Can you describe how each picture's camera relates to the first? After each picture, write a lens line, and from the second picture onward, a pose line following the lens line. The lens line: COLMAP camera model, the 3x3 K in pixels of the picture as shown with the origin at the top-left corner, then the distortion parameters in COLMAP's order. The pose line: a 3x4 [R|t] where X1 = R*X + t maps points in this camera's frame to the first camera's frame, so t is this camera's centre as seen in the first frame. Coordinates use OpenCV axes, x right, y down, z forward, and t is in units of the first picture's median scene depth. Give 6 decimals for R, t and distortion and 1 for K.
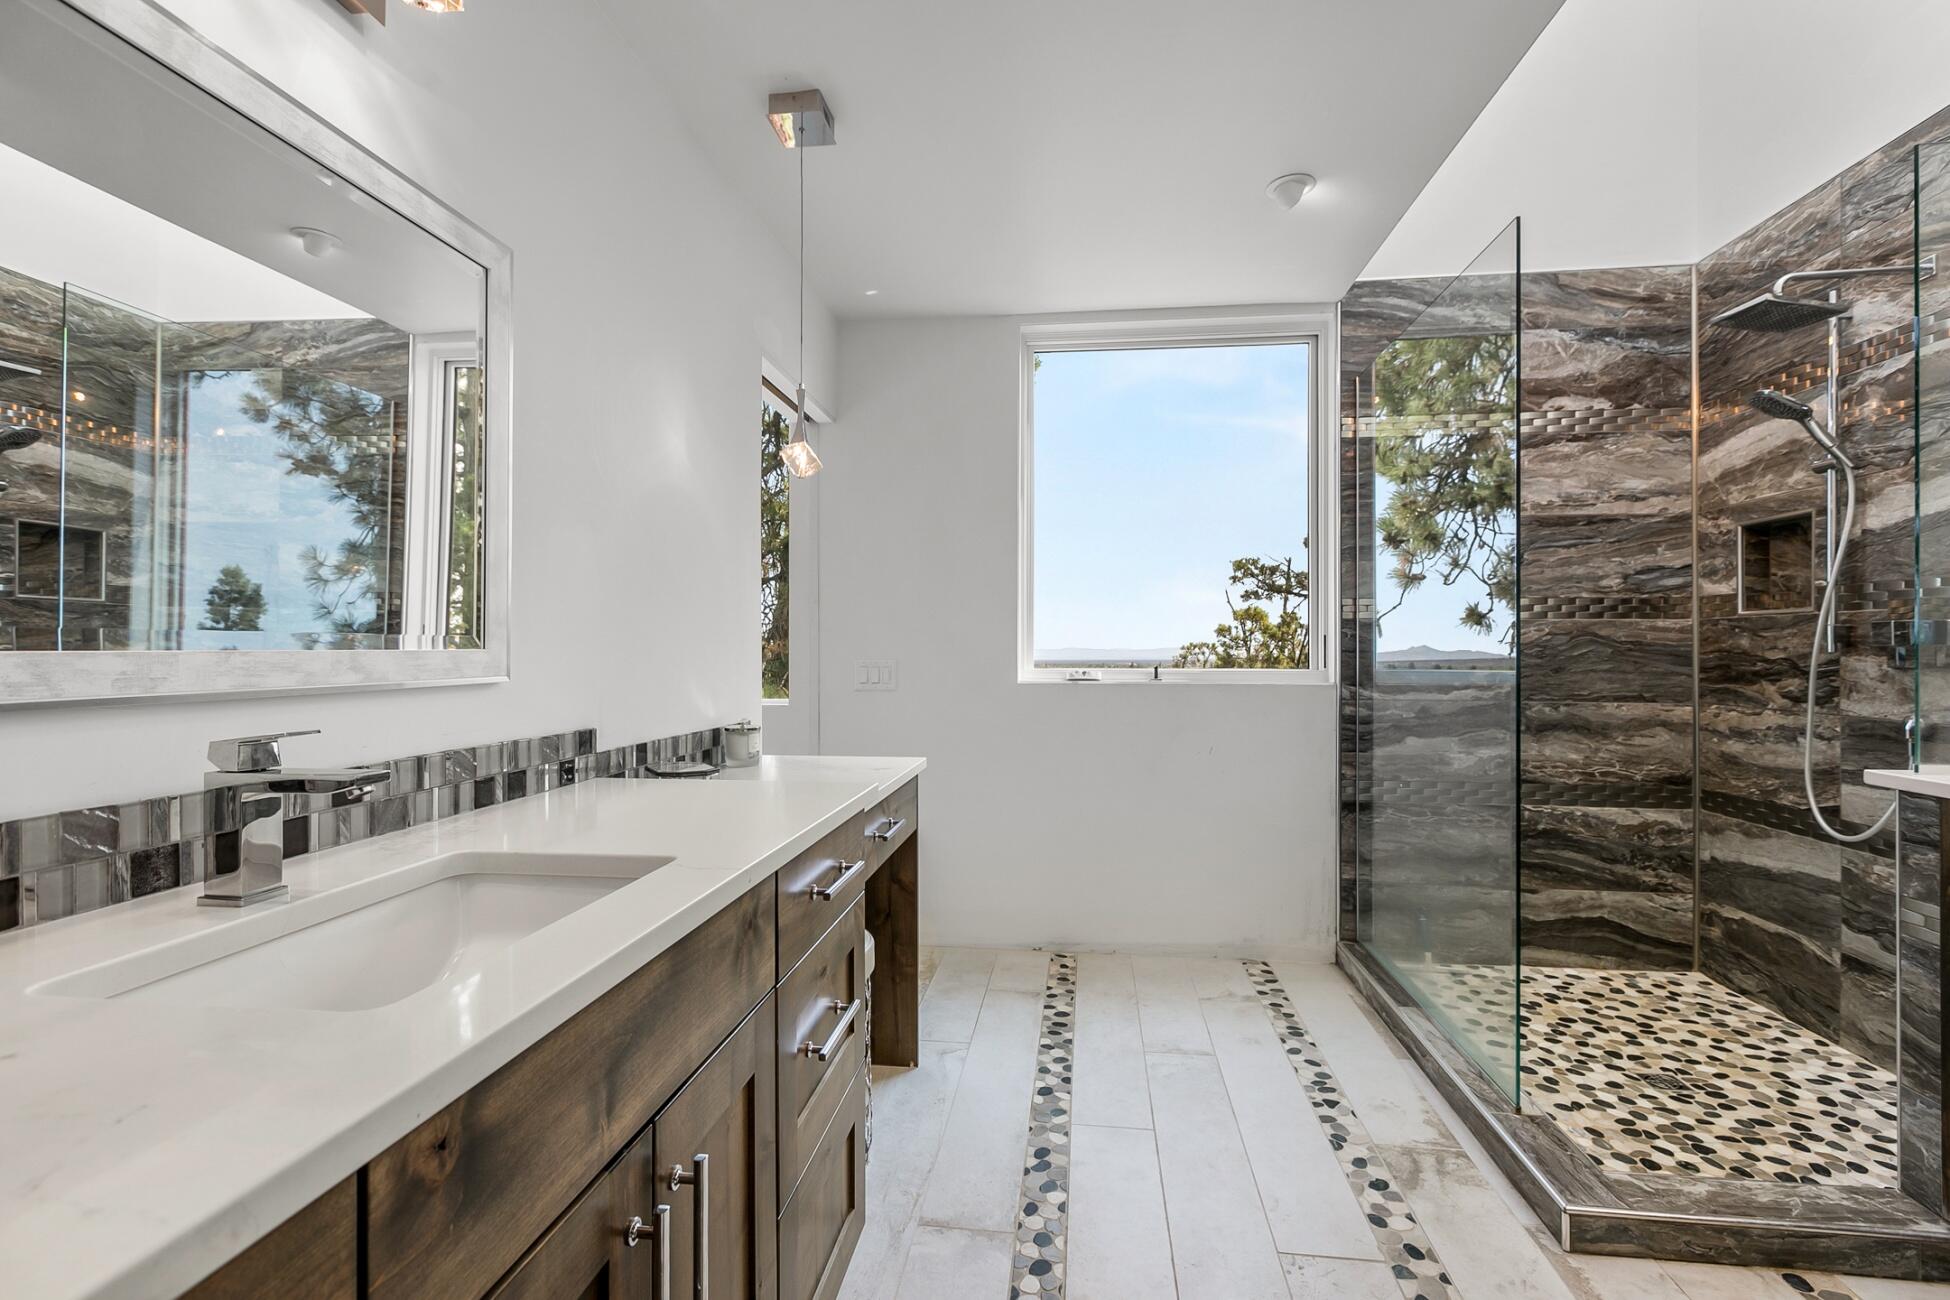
lens RADIAL K [[876.6, 0, 966.4], [0, 876.6, 649.4], [0, 0, 1]] dist [0.002942, -0.002742]
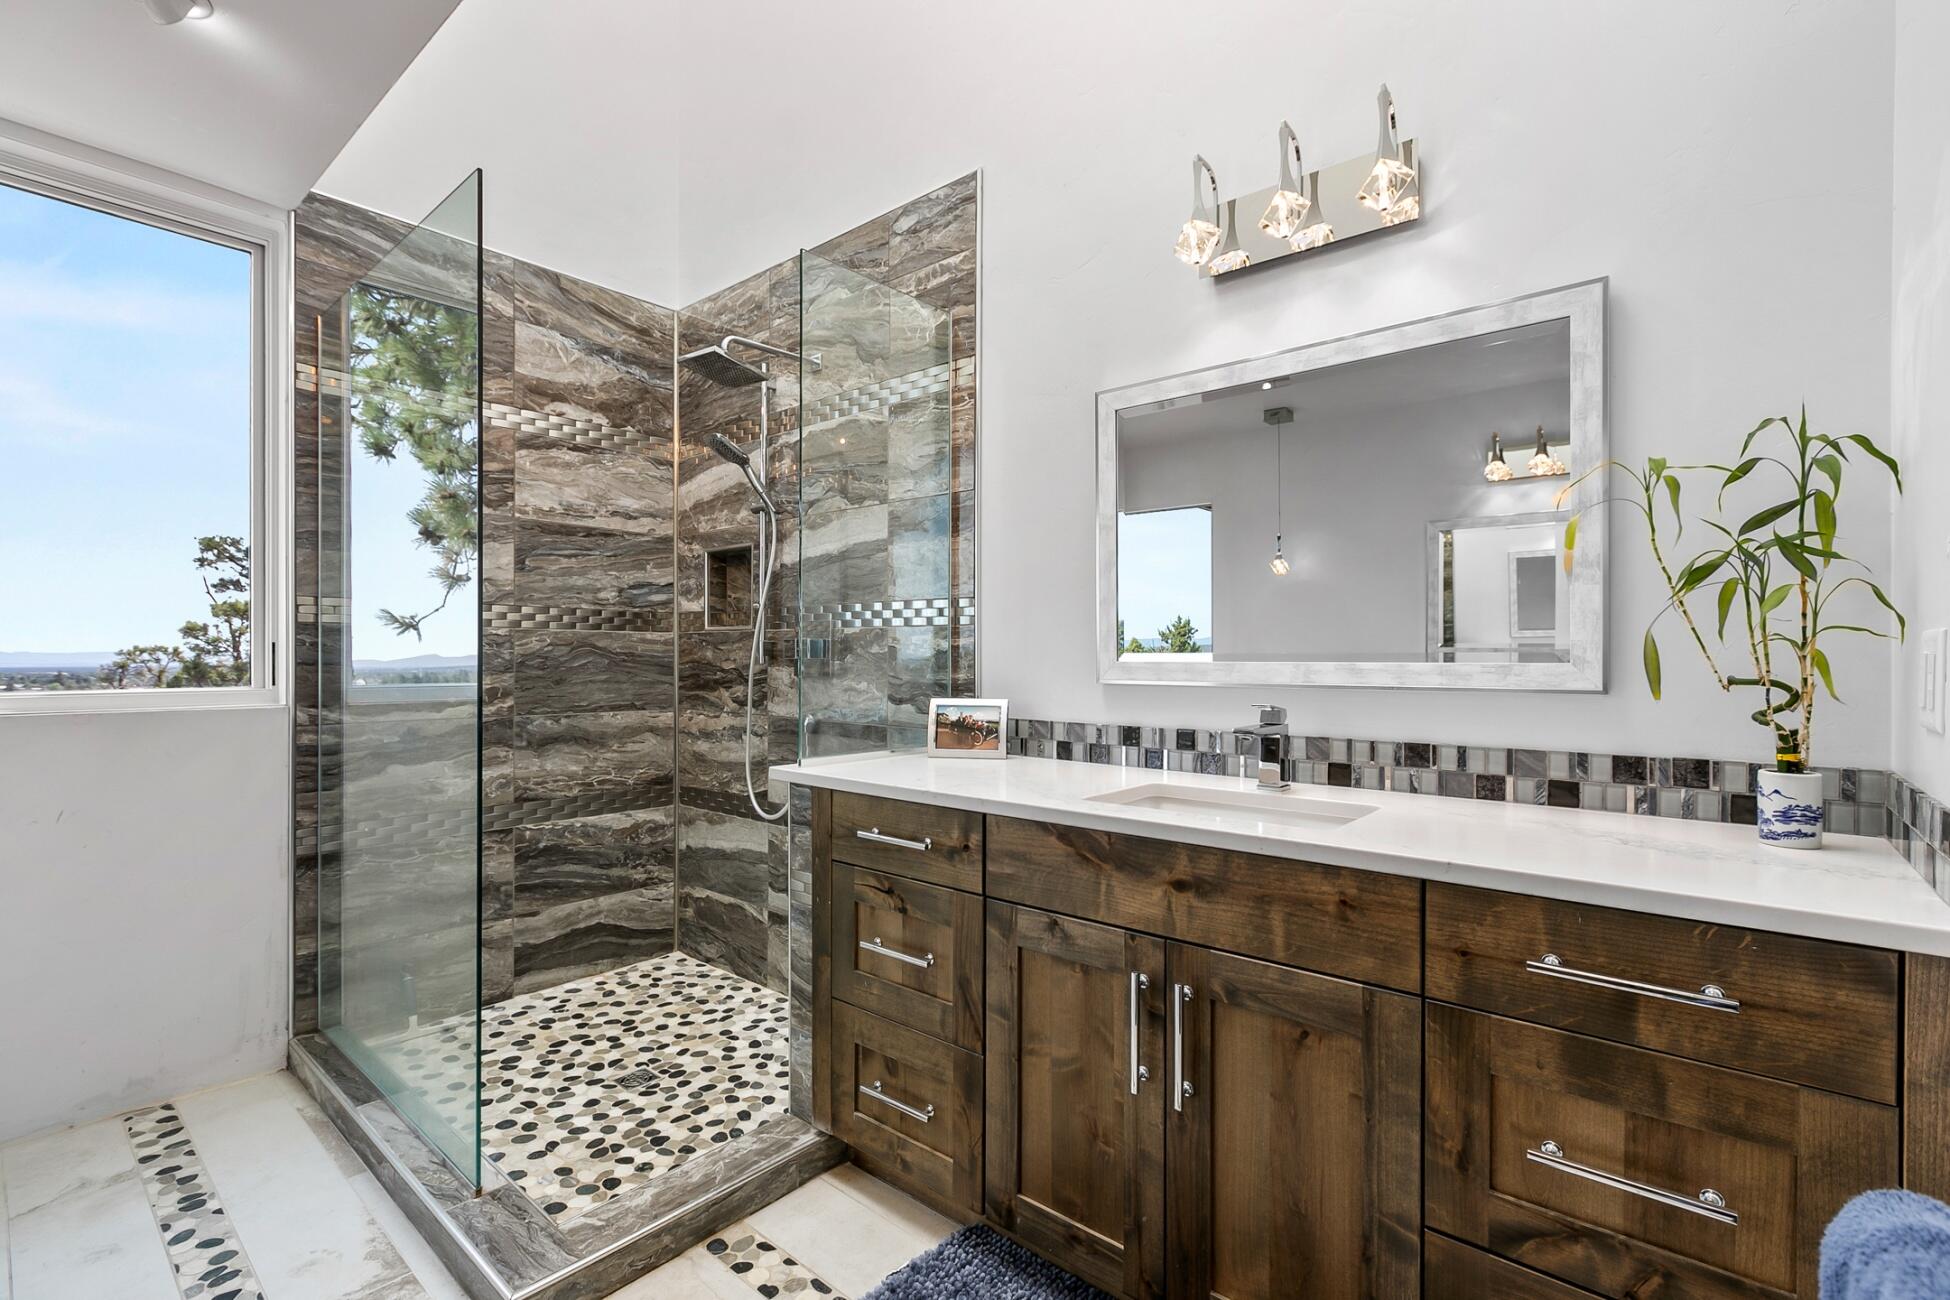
lens RADIAL K [[883.8, 0, 990.1], [0, 883.8, 656.7], [0, 0, 1]] dist [-0.000438, 0.000458]
pose [[0.542617, -0.000823, 0.839980, 0.124875], [-0.002559, 0.999993, 0.002633, -0.009196], [-0.839976, -0.003579, 0.542611, 0.071663]]
